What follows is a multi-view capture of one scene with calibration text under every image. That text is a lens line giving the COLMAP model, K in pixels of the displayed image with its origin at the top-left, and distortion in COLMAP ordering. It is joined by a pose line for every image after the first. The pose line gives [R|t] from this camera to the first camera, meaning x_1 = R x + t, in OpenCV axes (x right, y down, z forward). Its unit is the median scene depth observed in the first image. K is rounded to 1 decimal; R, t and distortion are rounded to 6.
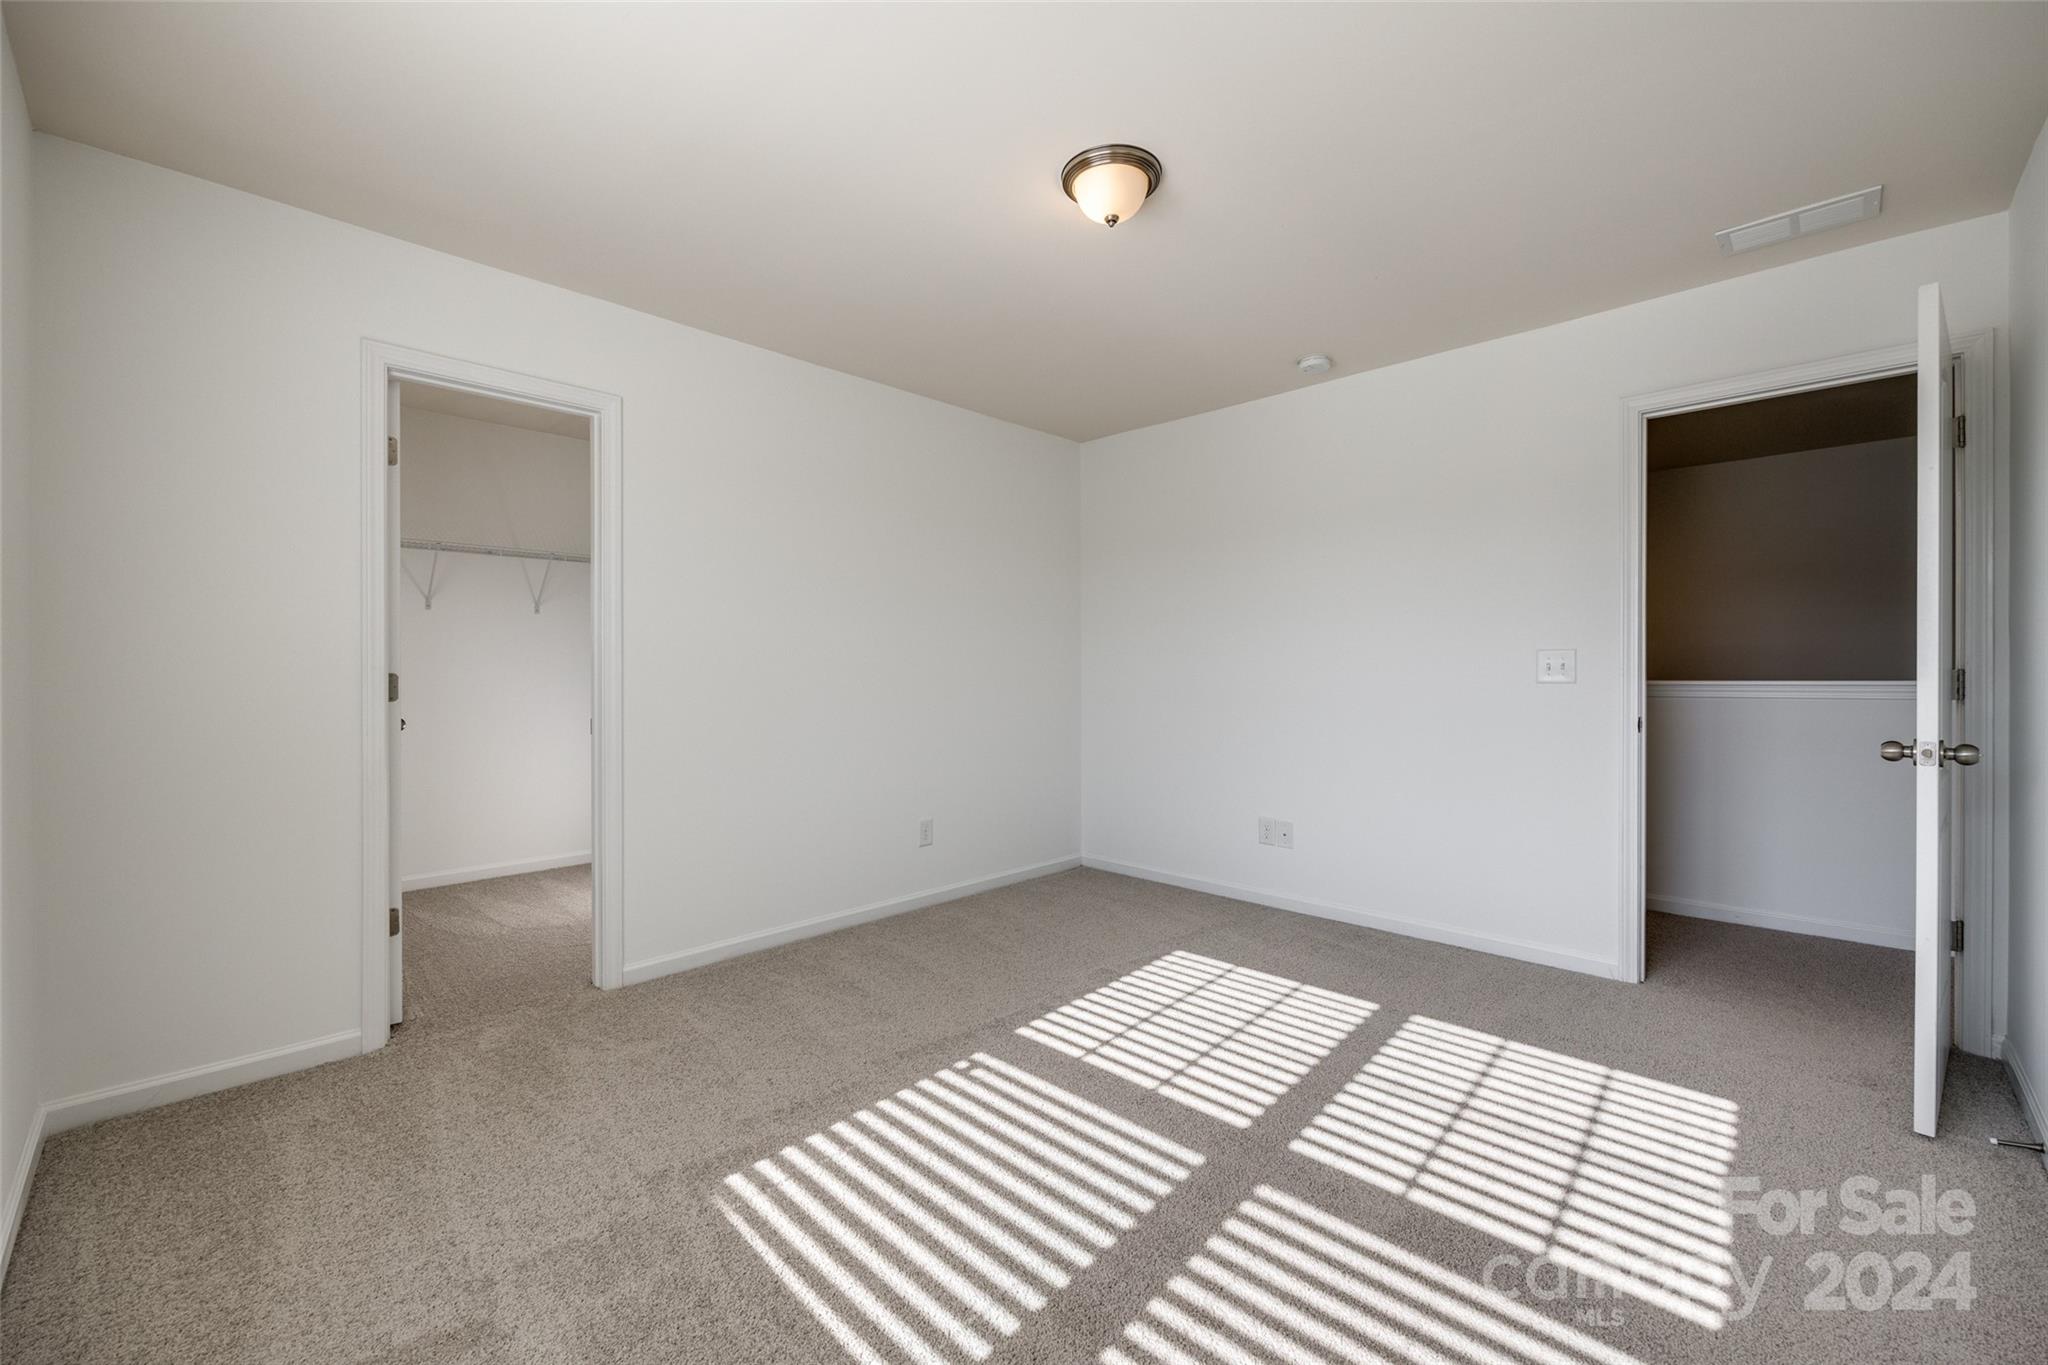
lens RADIAL K [[826.4, 0, 1018.4], [0, 826.4, 689.0], [0, 0, 1]] dist [-0.004283, 0.000693]
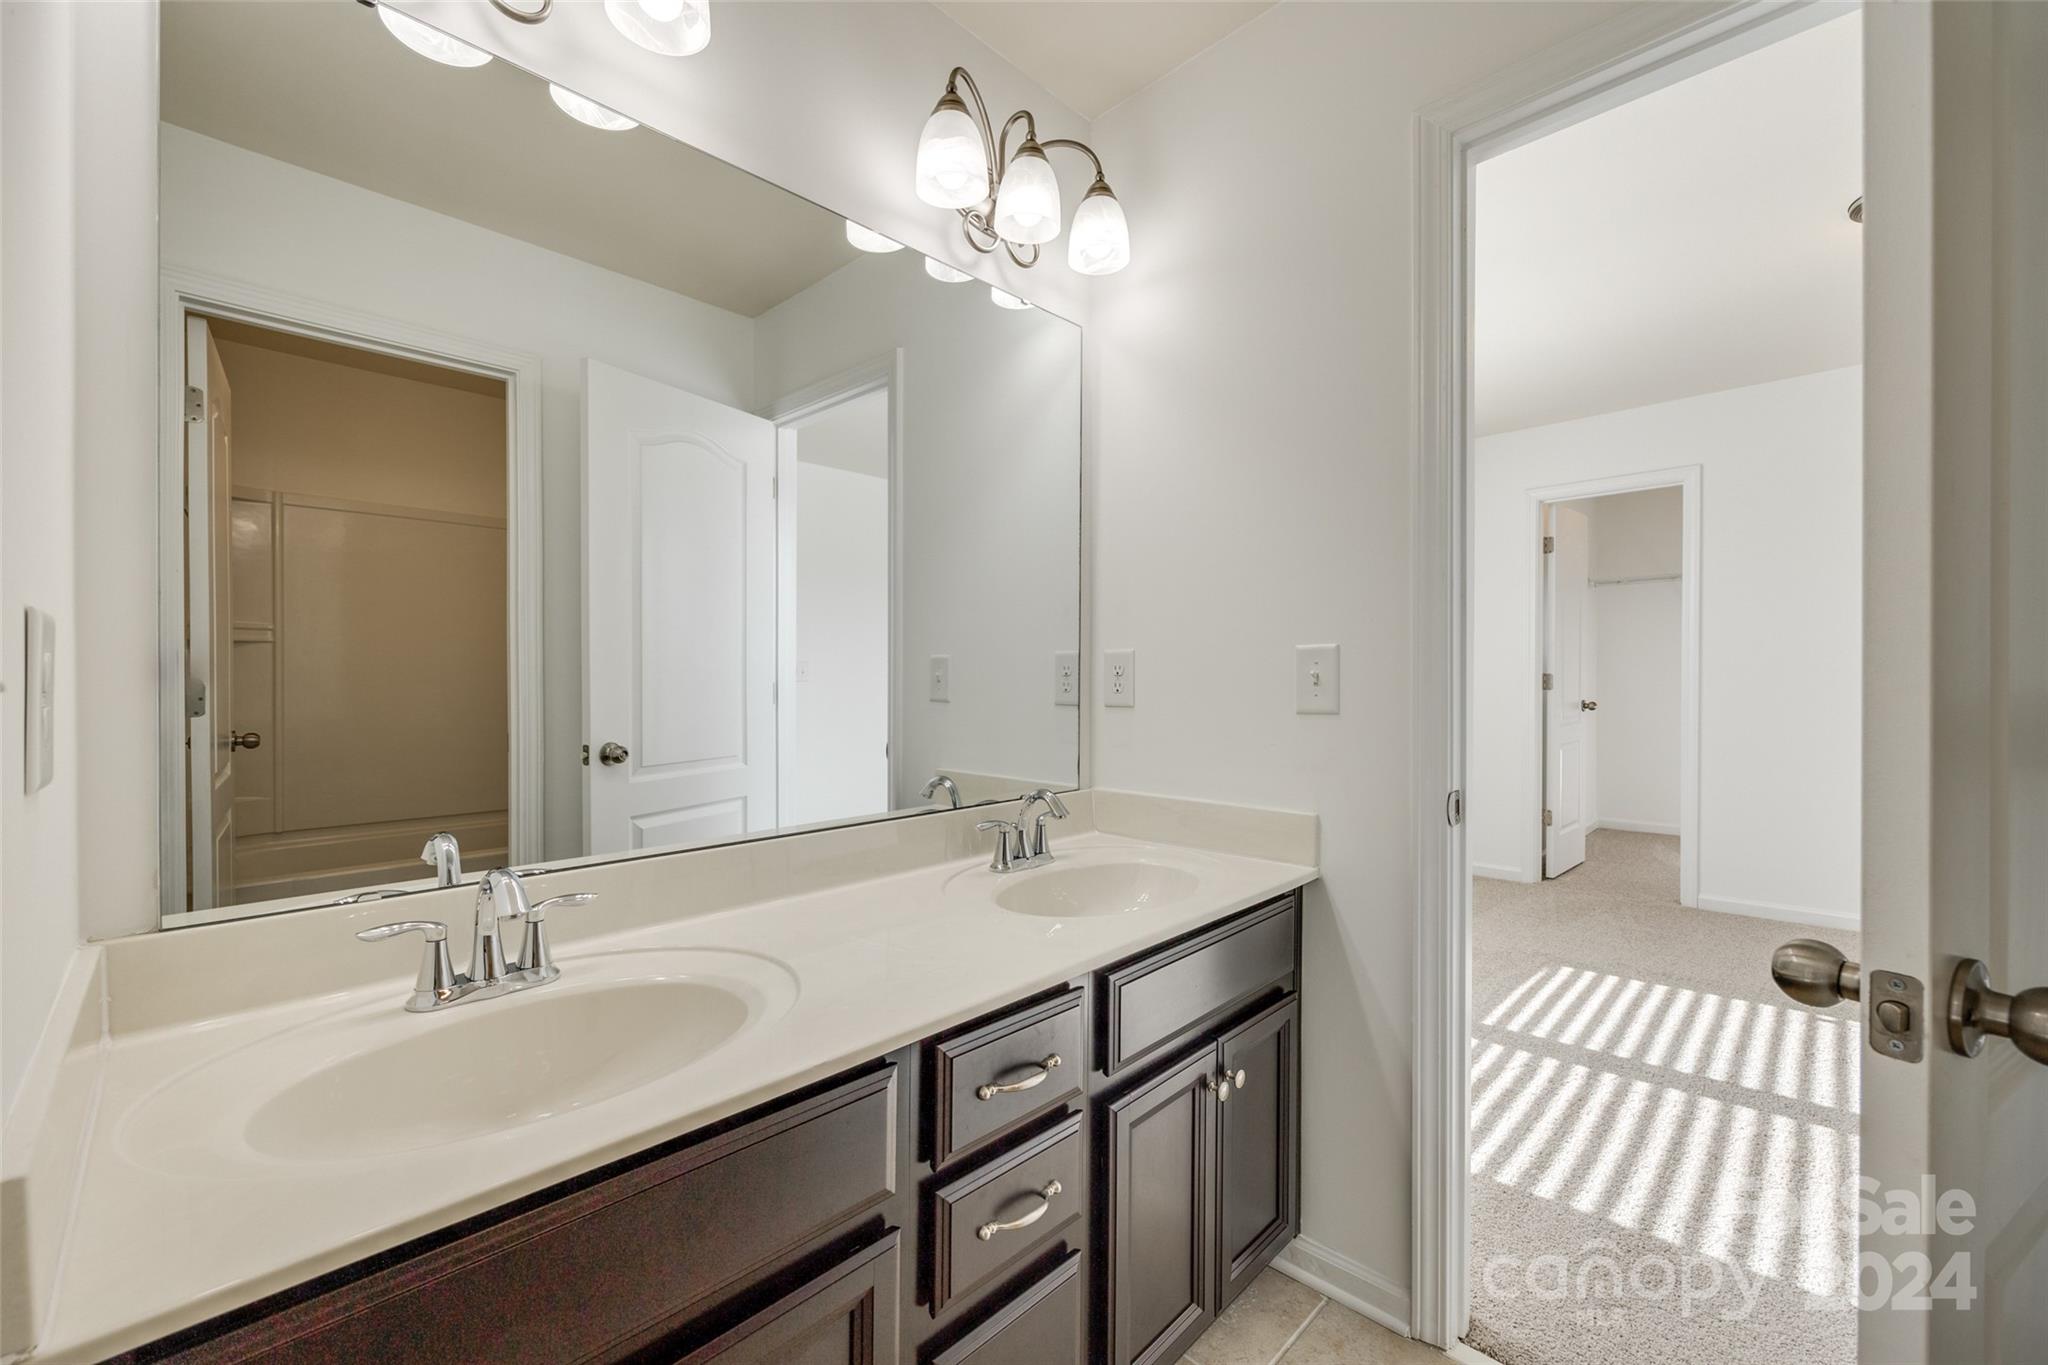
lens RADIAL K [[826.4, 0, 1026.8], [0, 826.4, 675.8], [0, 0, 1]] dist [-0.004283, 0.000693]
pose [[-0.003138, 0.001949, -0.999993, 0.967193], [-0.010405, 0.999944, 0.001981, -0.005408], [0.999941, 0.010411, -0.003118, -0.090231]]
